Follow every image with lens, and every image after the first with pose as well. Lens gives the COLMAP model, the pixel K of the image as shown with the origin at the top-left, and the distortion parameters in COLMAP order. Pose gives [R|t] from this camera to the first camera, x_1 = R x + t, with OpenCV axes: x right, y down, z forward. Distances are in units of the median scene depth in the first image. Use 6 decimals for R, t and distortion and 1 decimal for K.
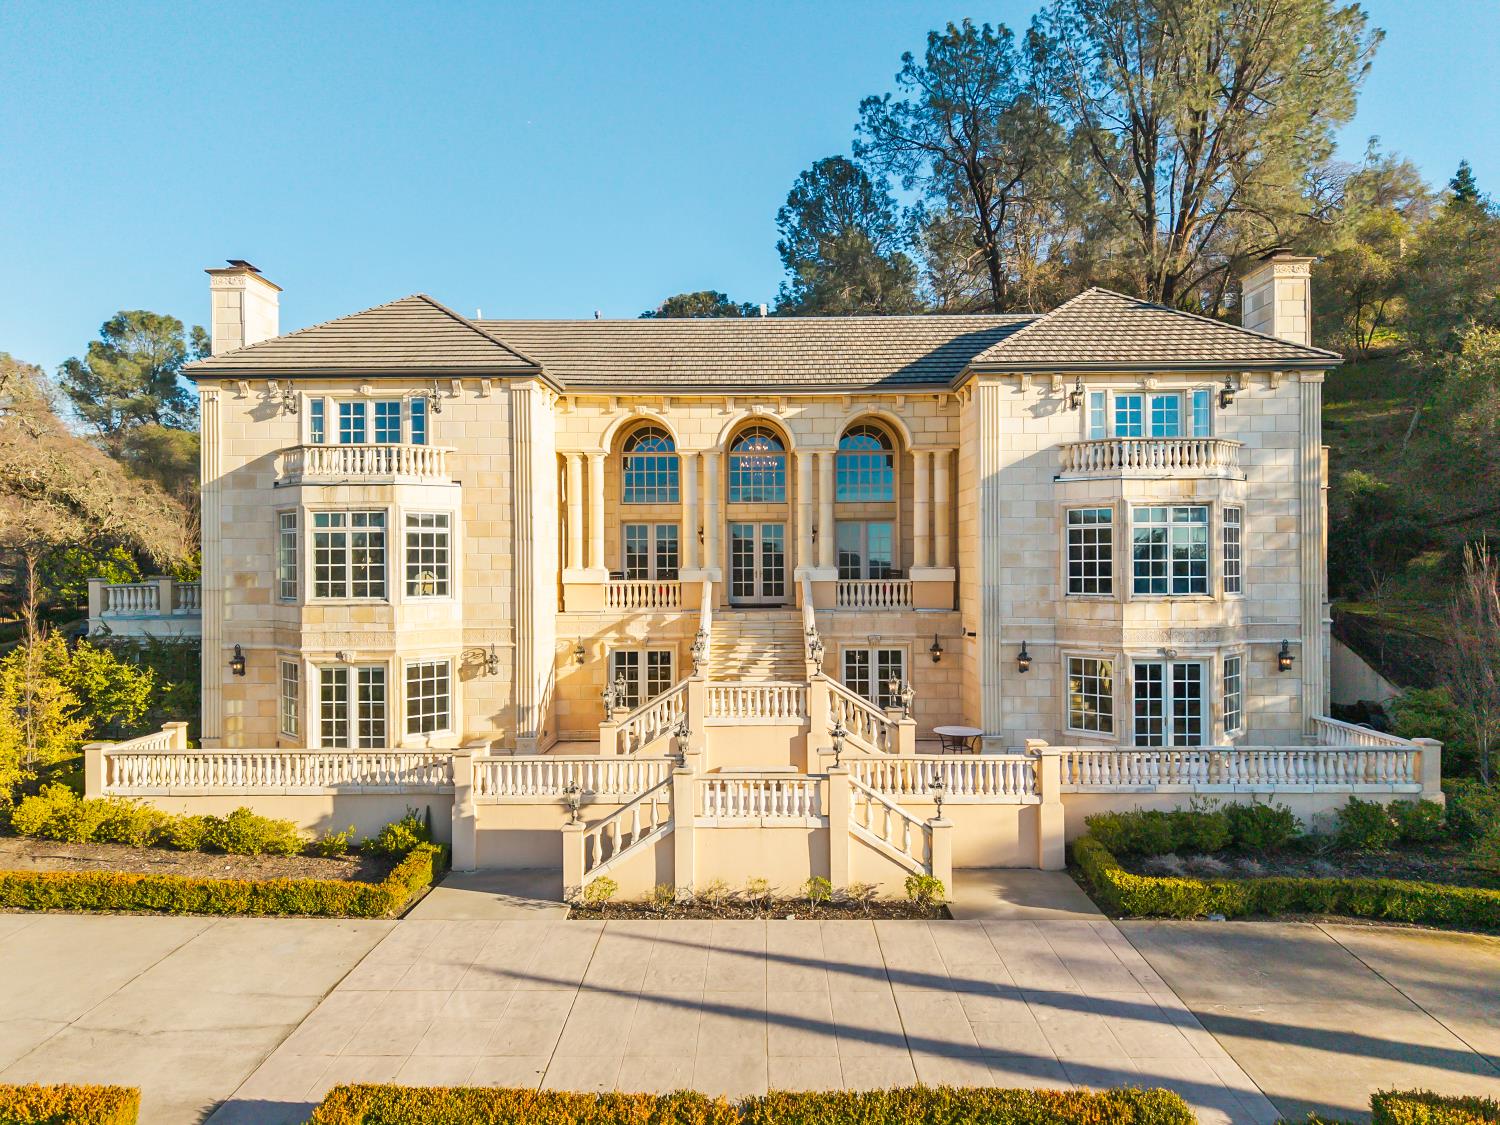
lens RADIAL K [[1021.6, 0, 750.0], [0, 1021.6, 562.5], [0, 0, 1]] dist [0.016391, -0.010864]
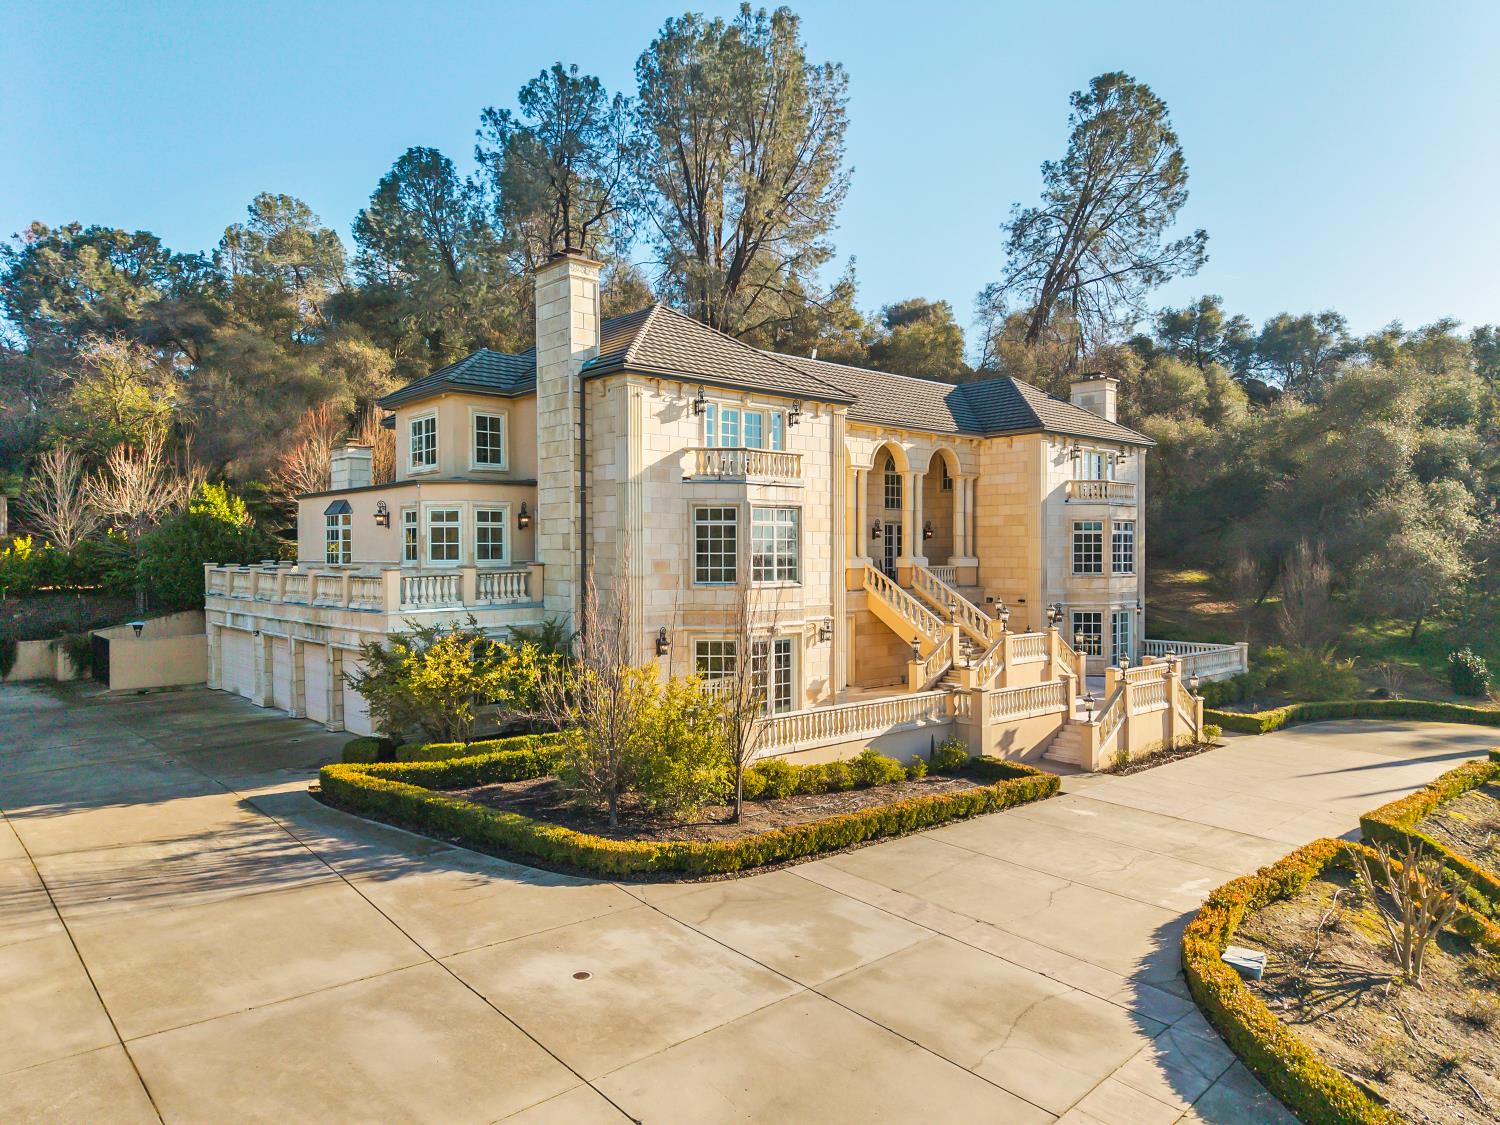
lens RADIAL K [[1021.6, 0, 750.0], [0, 1021.6, 562.5], [0, 0, 1]] dist [0.016391, -0.010864]
pose [[0.725184, -0.001275, 0.688554, -1.157629], [-0.003071, 0.999982, 0.005086, 0.006604], [-0.688548, -0.005803, 0.725167, 0.169145]]
